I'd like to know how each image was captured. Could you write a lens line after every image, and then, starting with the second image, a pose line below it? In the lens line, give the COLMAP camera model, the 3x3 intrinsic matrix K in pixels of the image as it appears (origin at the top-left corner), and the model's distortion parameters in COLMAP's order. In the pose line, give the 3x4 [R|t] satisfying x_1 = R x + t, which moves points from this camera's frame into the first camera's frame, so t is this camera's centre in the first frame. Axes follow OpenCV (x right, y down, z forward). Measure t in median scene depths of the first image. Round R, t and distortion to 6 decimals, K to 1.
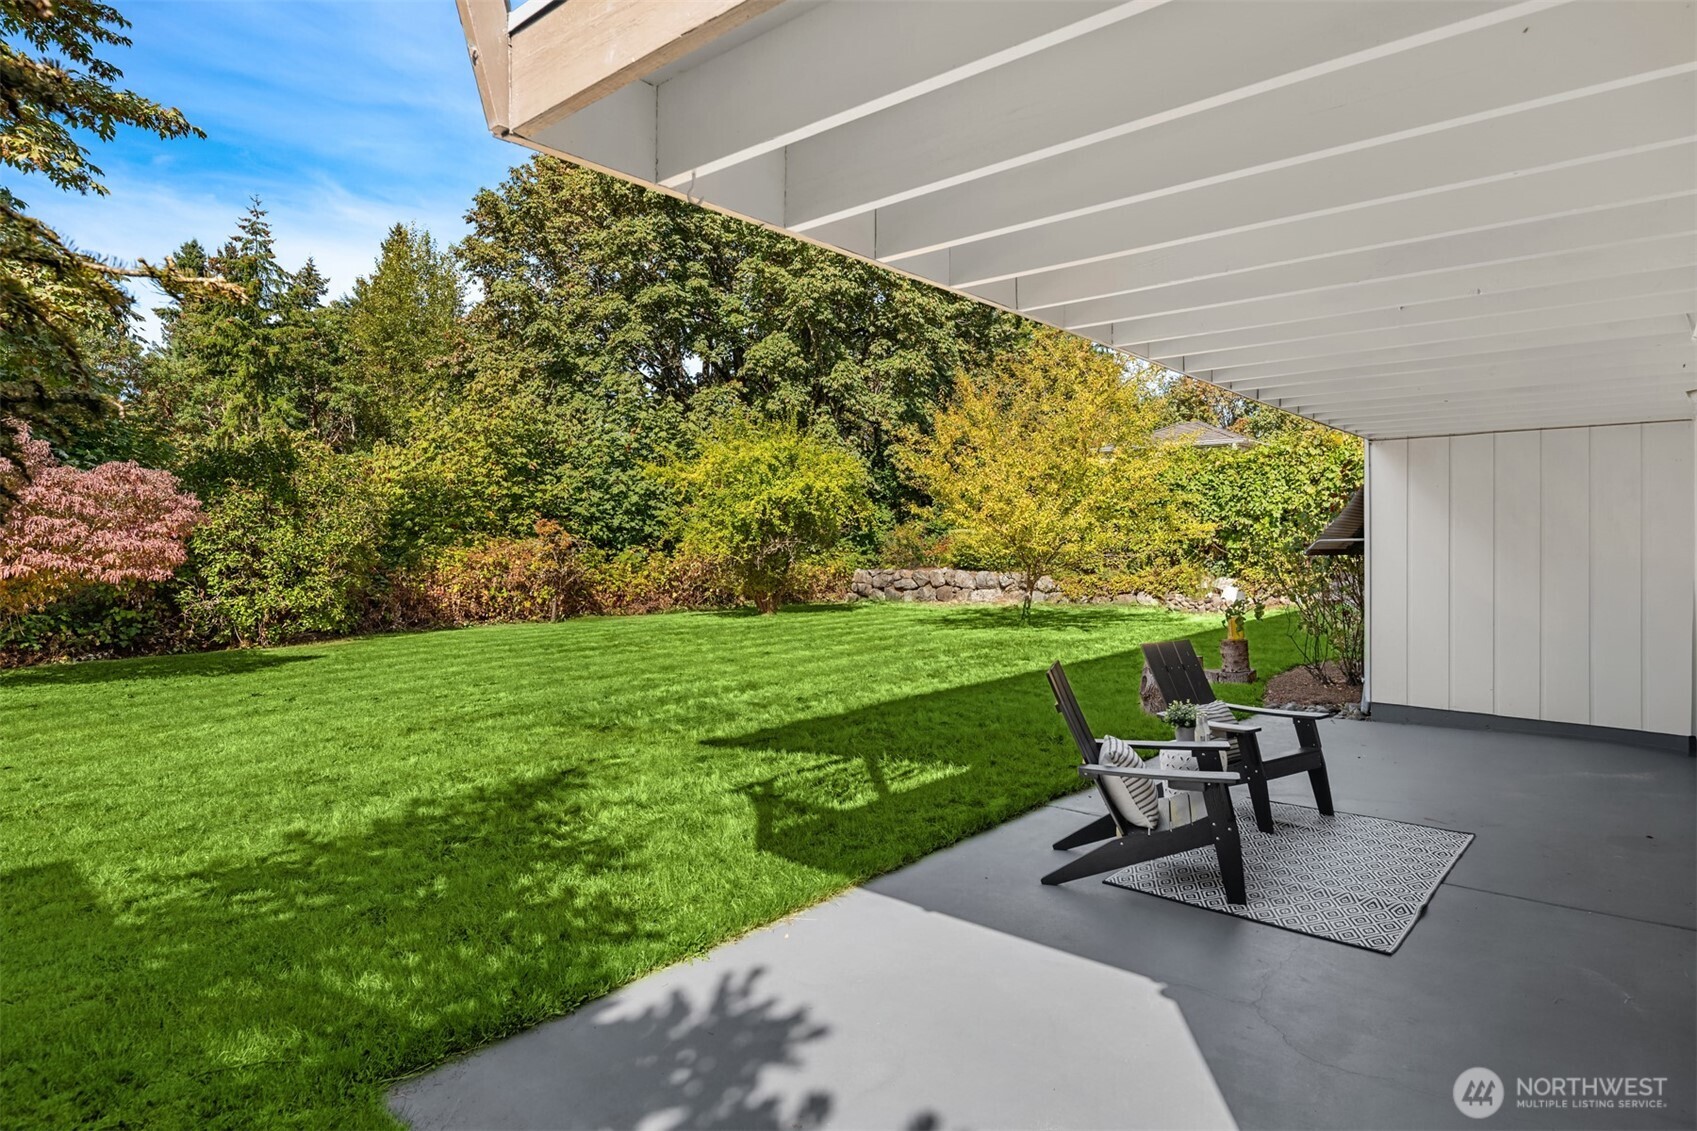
lens RADIAL K [[920.4, 0, 872.8], [0, 920.4, 539.7], [0, 0, 1]] dist [-0.002353, -0.005014]
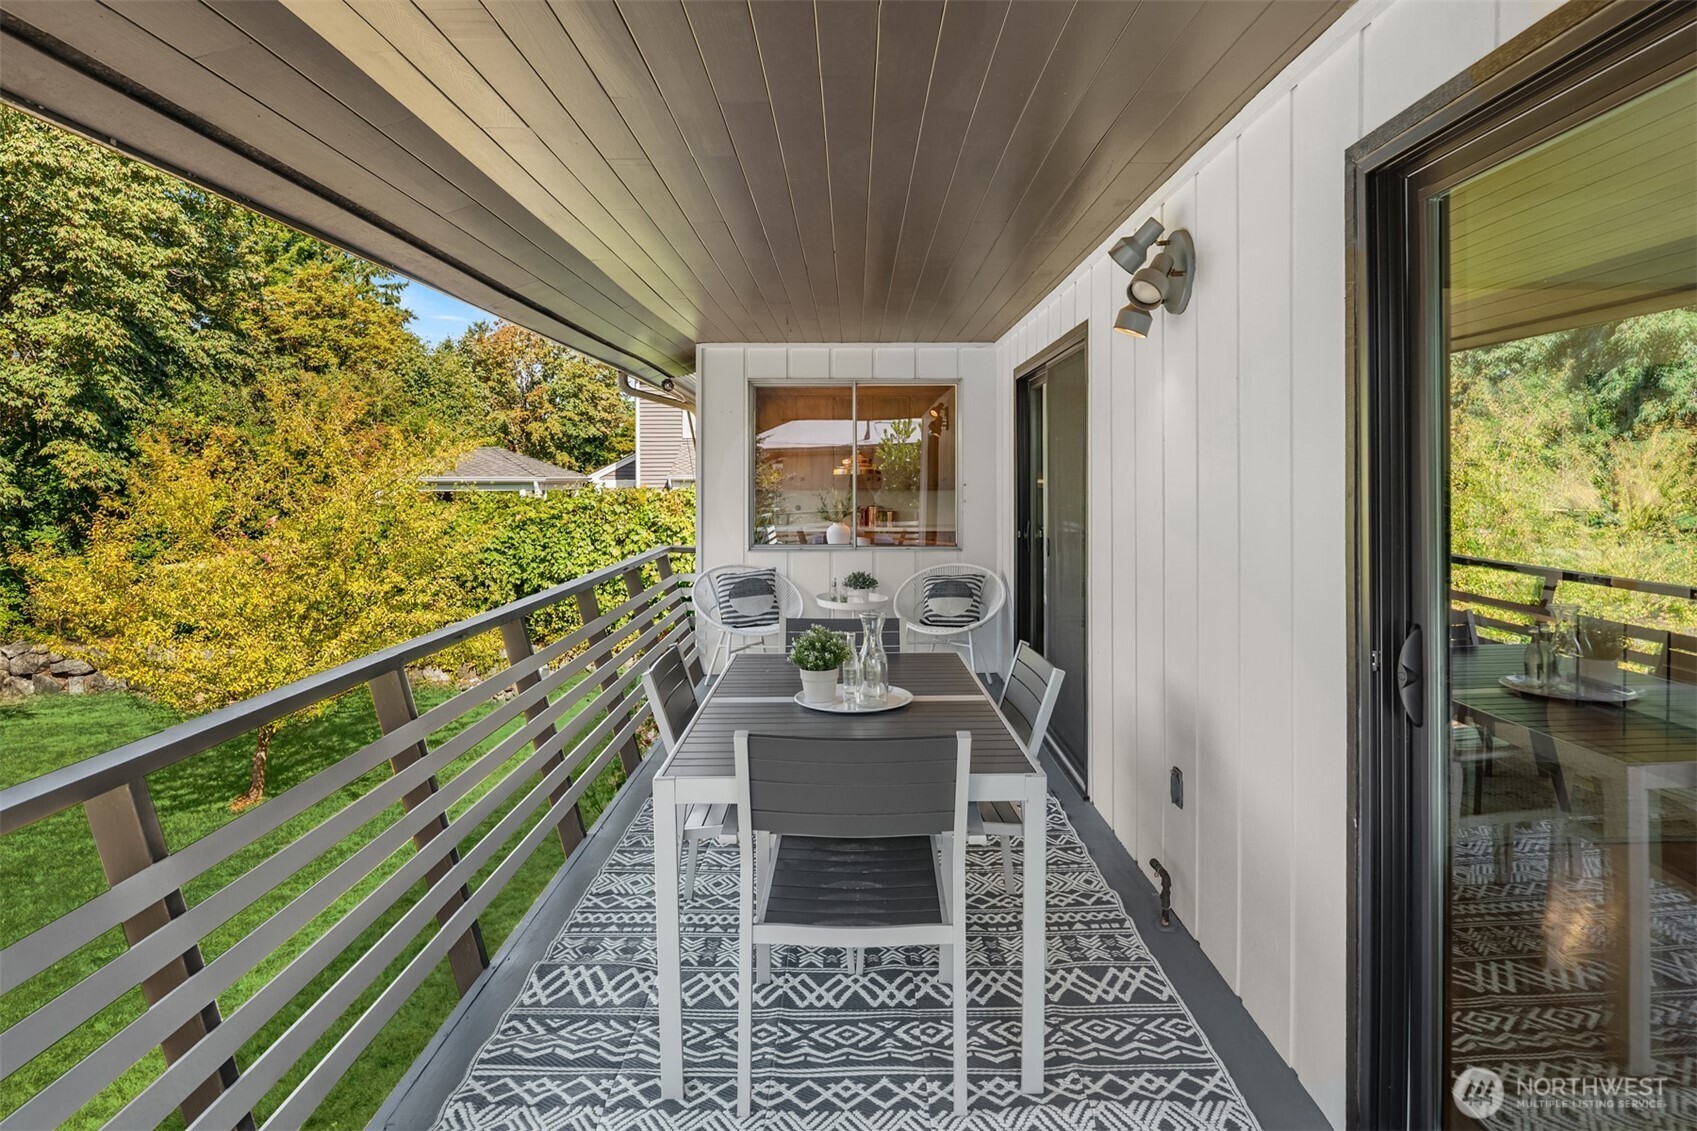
lens RADIAL K [[920.4, 0, 857.8], [0, 920.4, 488.9], [0, 0, 1]] dist [-0.002353, -0.005014]
pose [[0.754571, -0.006012, 0.656191, 0.048097], [-0.004016, 0.999897, 0.013780, -0.154732], [-0.656206, -0.013034, 0.754469, 0.140049]]
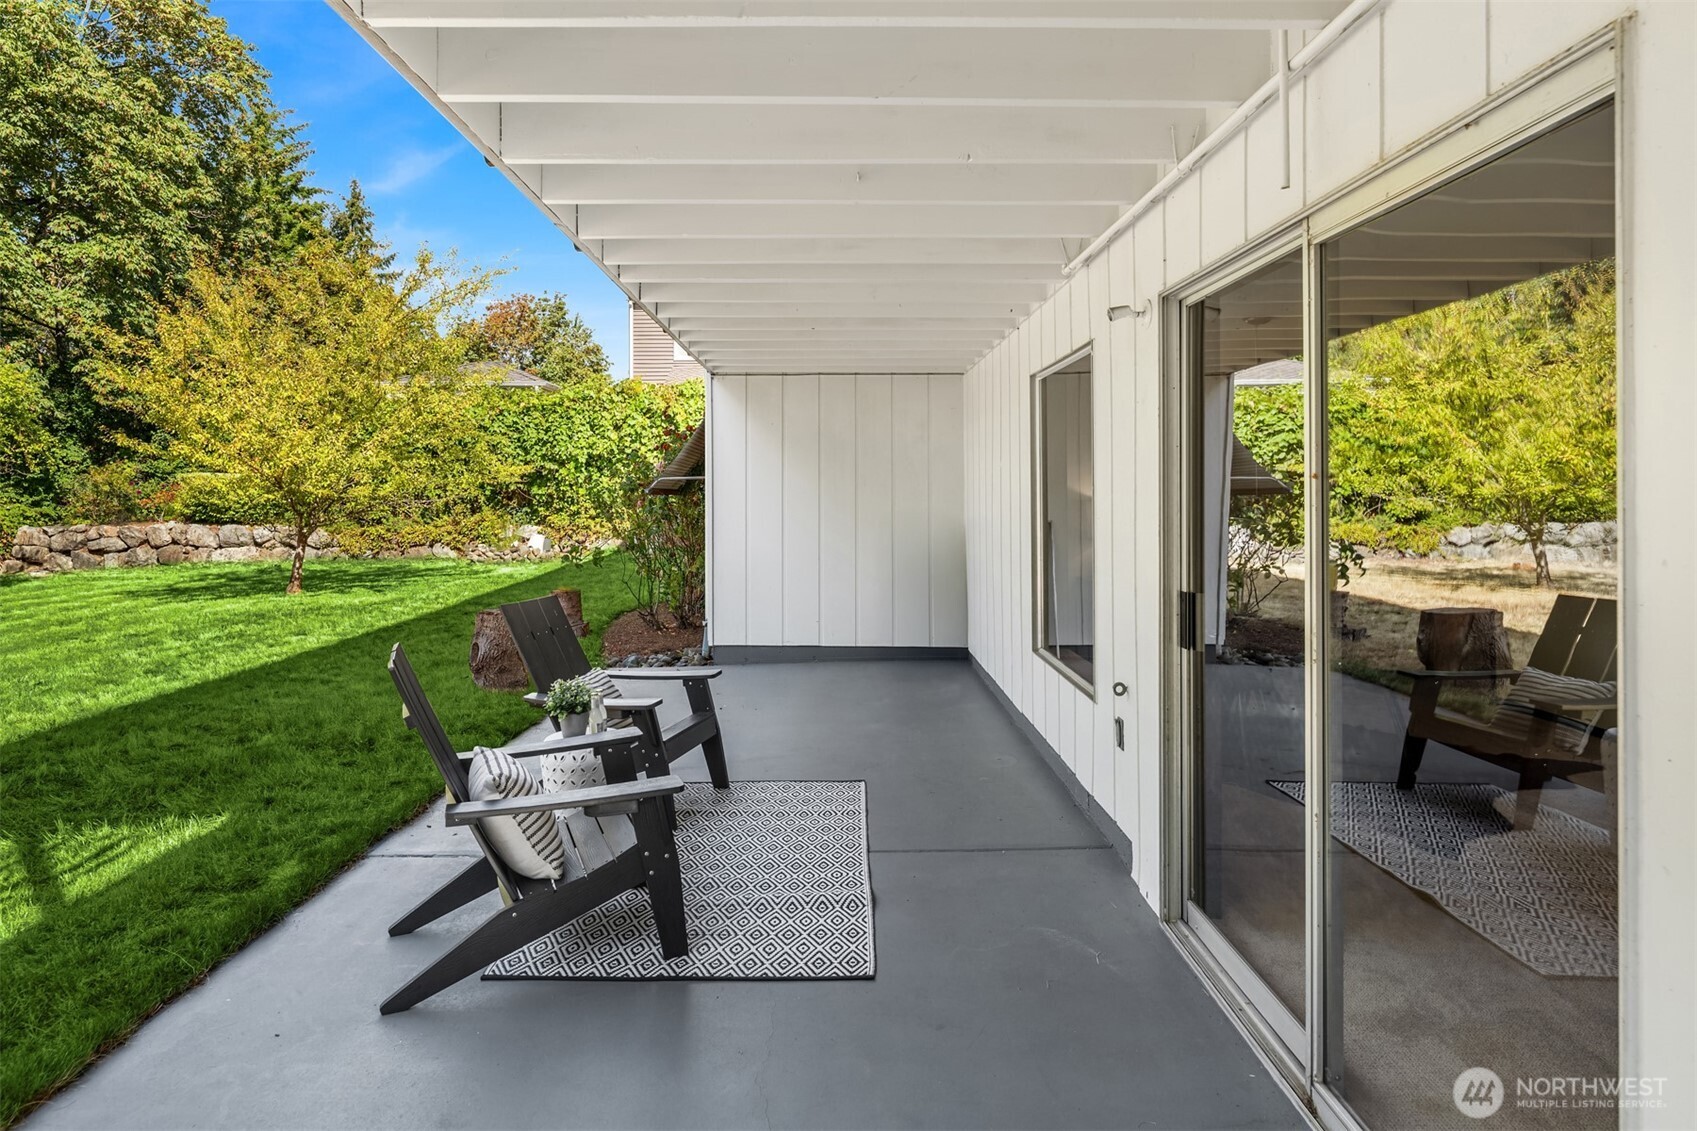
lens RADIAL K [[920.4, 0, 824.6], [0, 920.4, 483.4], [0, 0, 1]] dist [-0.002353, -0.005014]
pose [[0.765747, 0.005025, 0.643123, 0.003969], [-0.000098, 0.999970, -0.007696, 0.006652], [-0.643142, 0.005830, 0.765724, 0.089667]]
